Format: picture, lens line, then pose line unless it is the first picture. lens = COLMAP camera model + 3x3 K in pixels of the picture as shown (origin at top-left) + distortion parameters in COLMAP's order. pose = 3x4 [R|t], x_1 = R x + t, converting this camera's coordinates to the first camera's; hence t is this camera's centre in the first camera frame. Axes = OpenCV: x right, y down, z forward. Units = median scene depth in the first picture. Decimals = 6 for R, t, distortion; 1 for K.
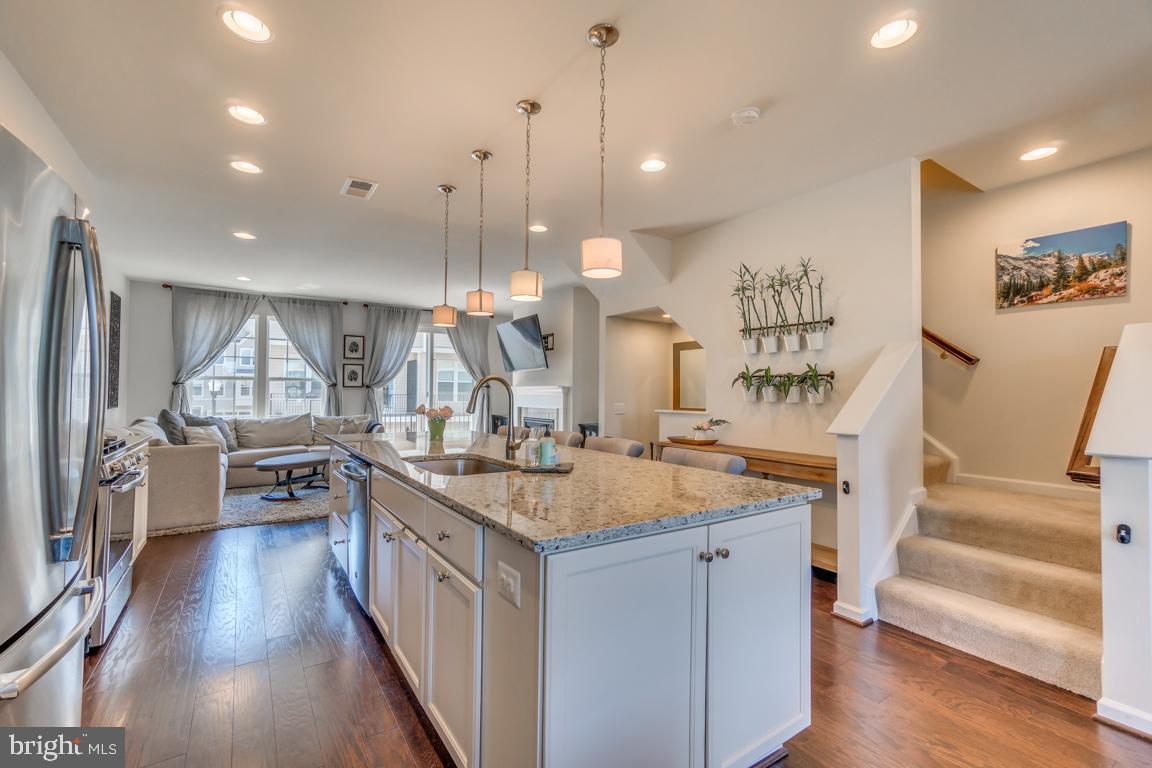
lens RADIAL K [[496.1, 0, 578.7], [0, 496.1, 380.8], [0, 0, 1]] dist [-0.002156, -0.000060]
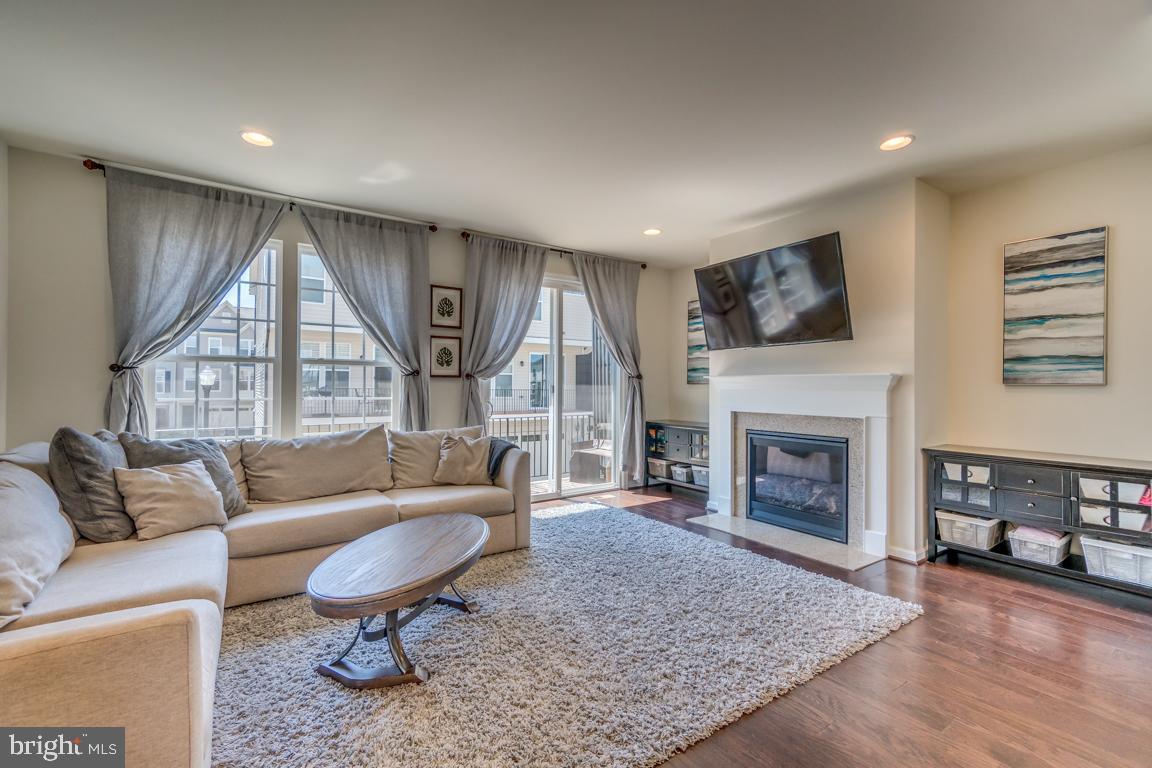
lens RADIAL K [[496.1, 0, 578.7], [0, 496.1, 380.8], [0, 0, 1]] dist [-0.002156, -0.000060]
pose [[0.999993, -0.001766, 0.003437, -0.336479], [0.001722, 0.999918, 0.012706, 0.011206], [-0.003459, -0.012700, 0.999913, 0.475244]]
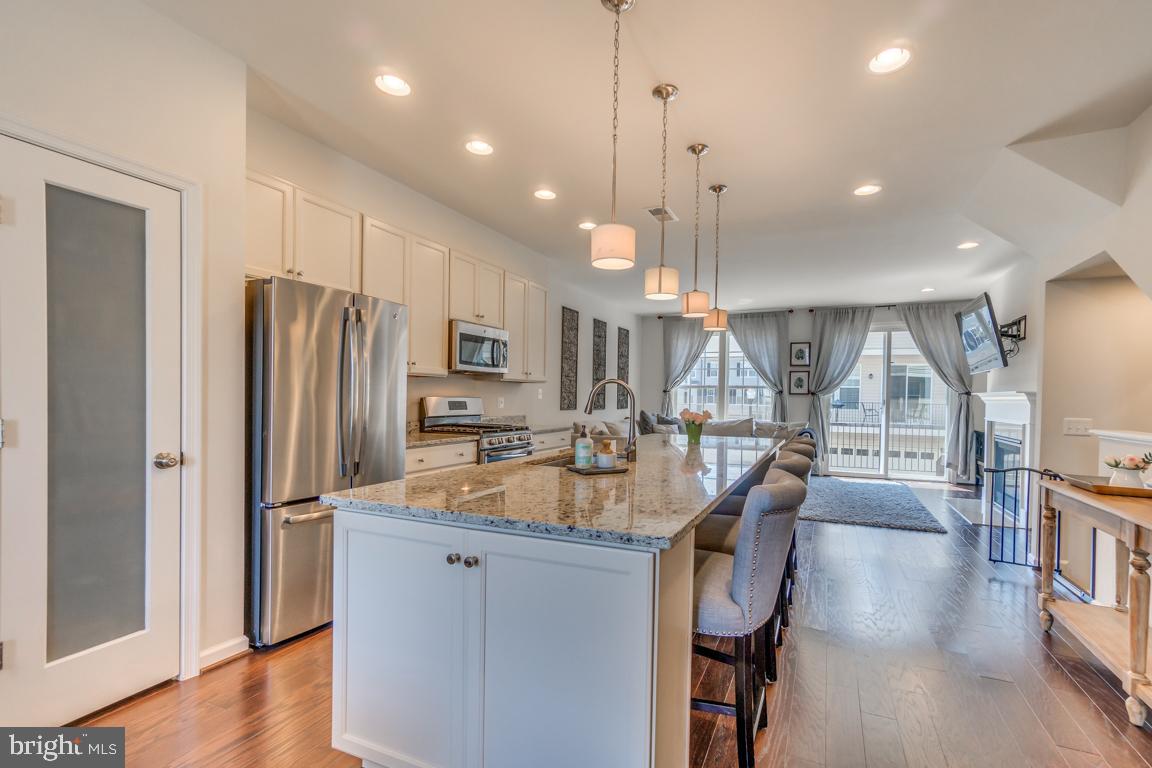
lens RADIAL K [[519.3, 0, 617.6], [0, 519.3, 403.2], [0, 0, 1]] dist [0.000343, -0.000025]
pose [[0.551777, 0.013227, -0.833887, 0.240461], [0.009717, 0.999704, 0.022287, 0.004293], [0.833935, -0.020401, 0.551485, 0.130120]]
